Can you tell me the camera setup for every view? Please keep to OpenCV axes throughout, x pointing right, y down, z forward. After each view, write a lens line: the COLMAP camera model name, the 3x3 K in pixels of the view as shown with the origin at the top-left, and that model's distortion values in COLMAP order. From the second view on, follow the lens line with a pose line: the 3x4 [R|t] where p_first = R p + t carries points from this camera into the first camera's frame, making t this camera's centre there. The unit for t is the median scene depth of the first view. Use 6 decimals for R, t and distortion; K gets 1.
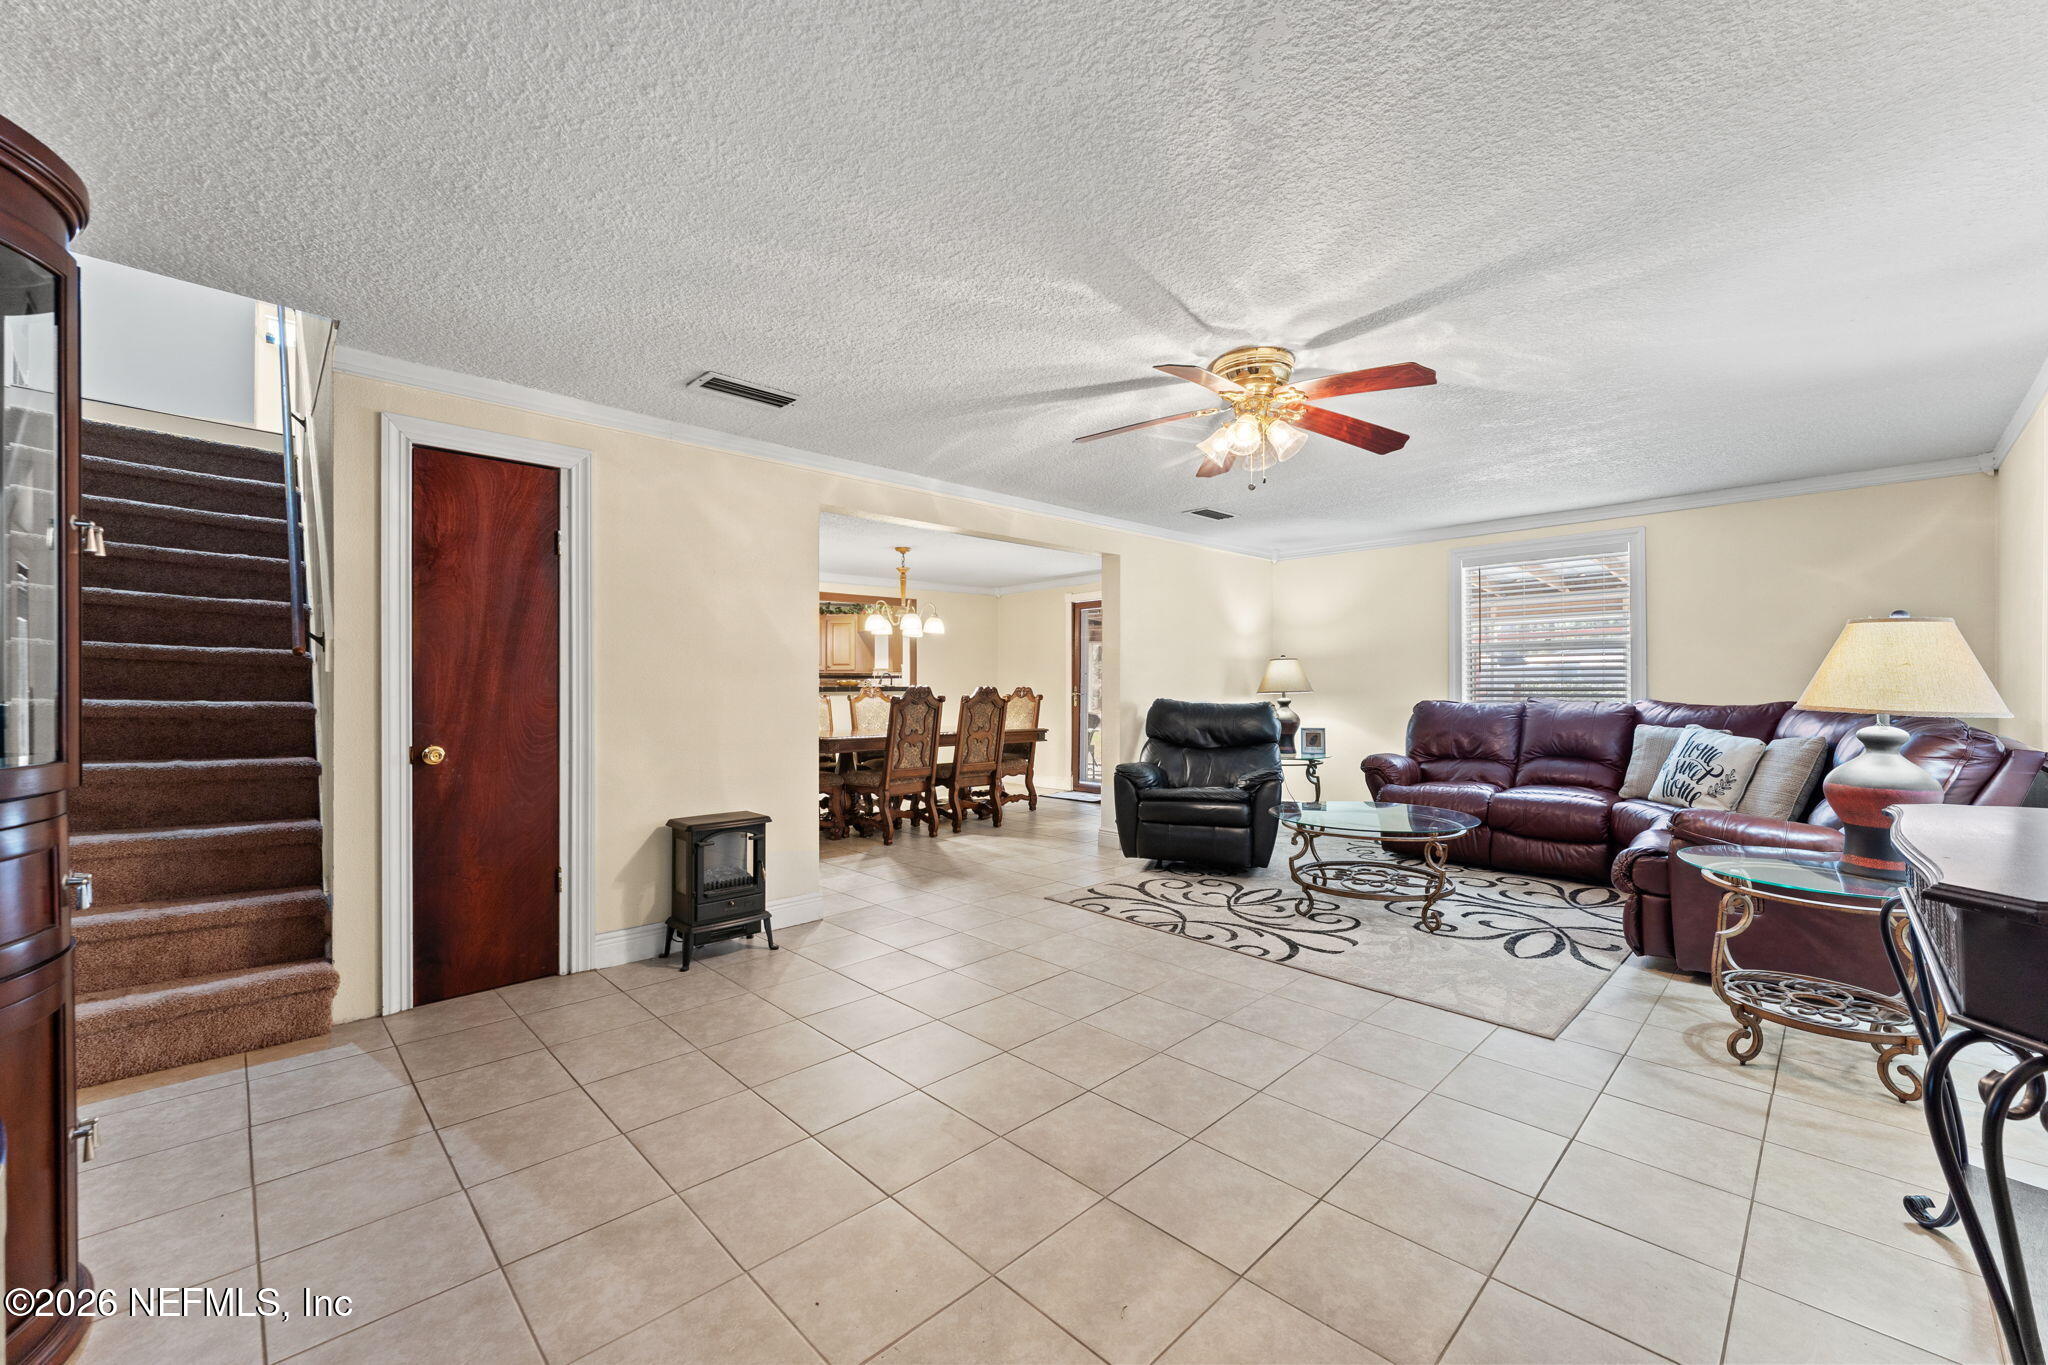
lens RADIAL K [[809.7, 0, 1024.0], [0, 809.7, 682.5], [0, 0, 1]] dist [0.000660, 0.000042]
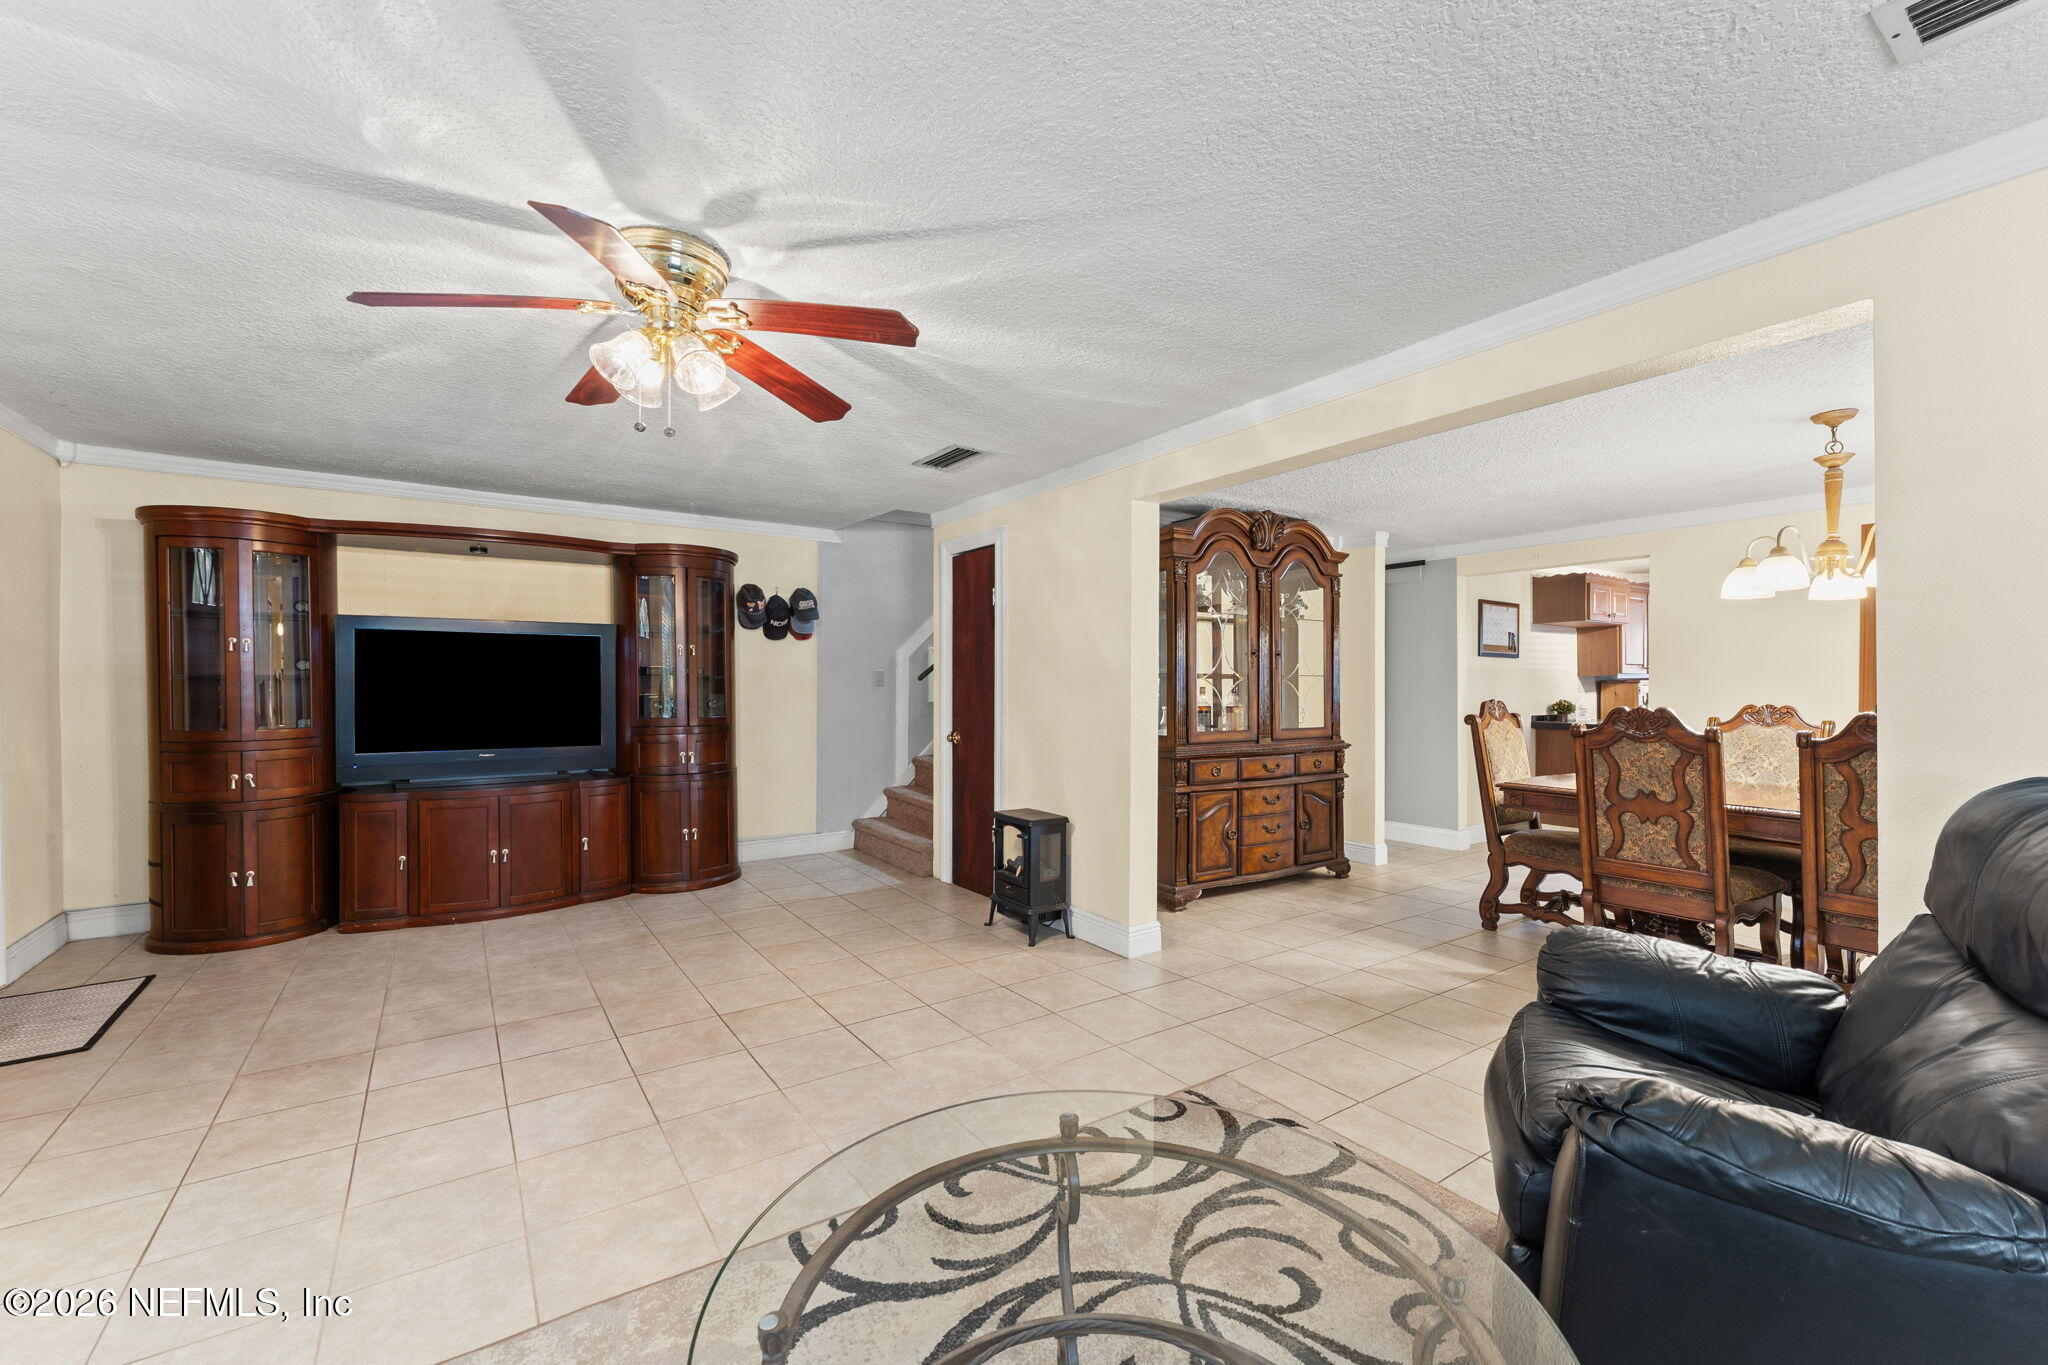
lens RADIAL K [[841.4, 0, 1024.1], [0, 841.4, 690.0], [0, 0, 1]] dist [-0.008909, 0.000049]
pose [[-0.170838, 0.003679, -0.985292, 0.777558], [-0.002548, 0.999988, 0.004176, -0.013139], [0.985296, 0.003224, -0.170827, 1.167145]]
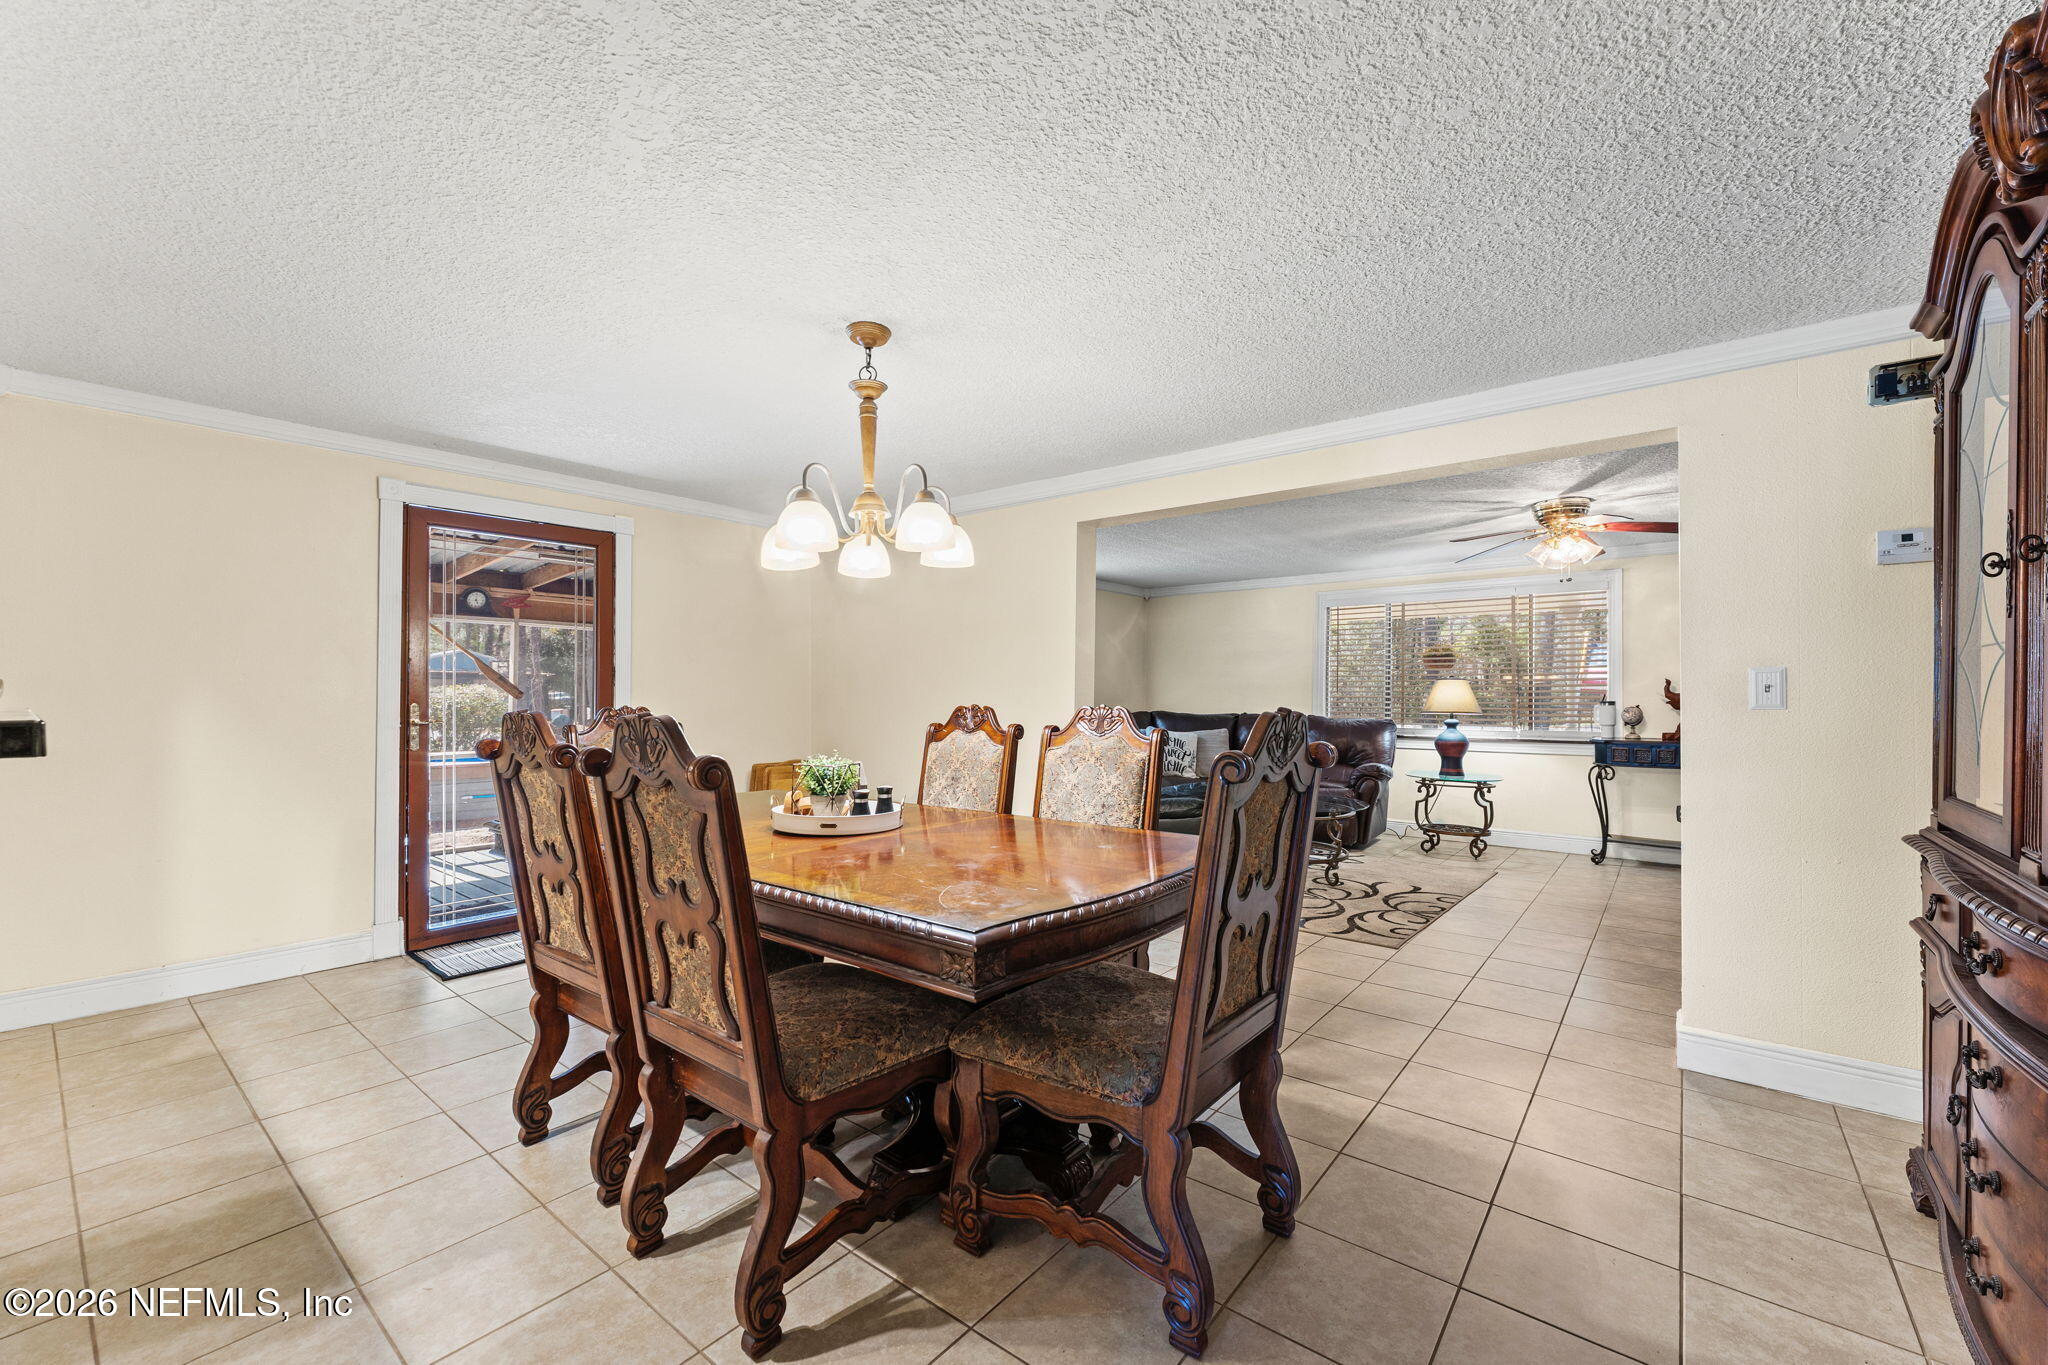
lens RADIAL K [[841.4, 0, 1024.1], [0, 841.4, 690.0], [0, 0, 1]] dist [-0.008909, 0.000049]
pose [[-0.125434, 0.007030, 0.992077, -1.009877], [-0.007645, 0.999938, -0.008052, -0.004337], [-0.992072, -0.008595, -0.125373, 1.844489]]
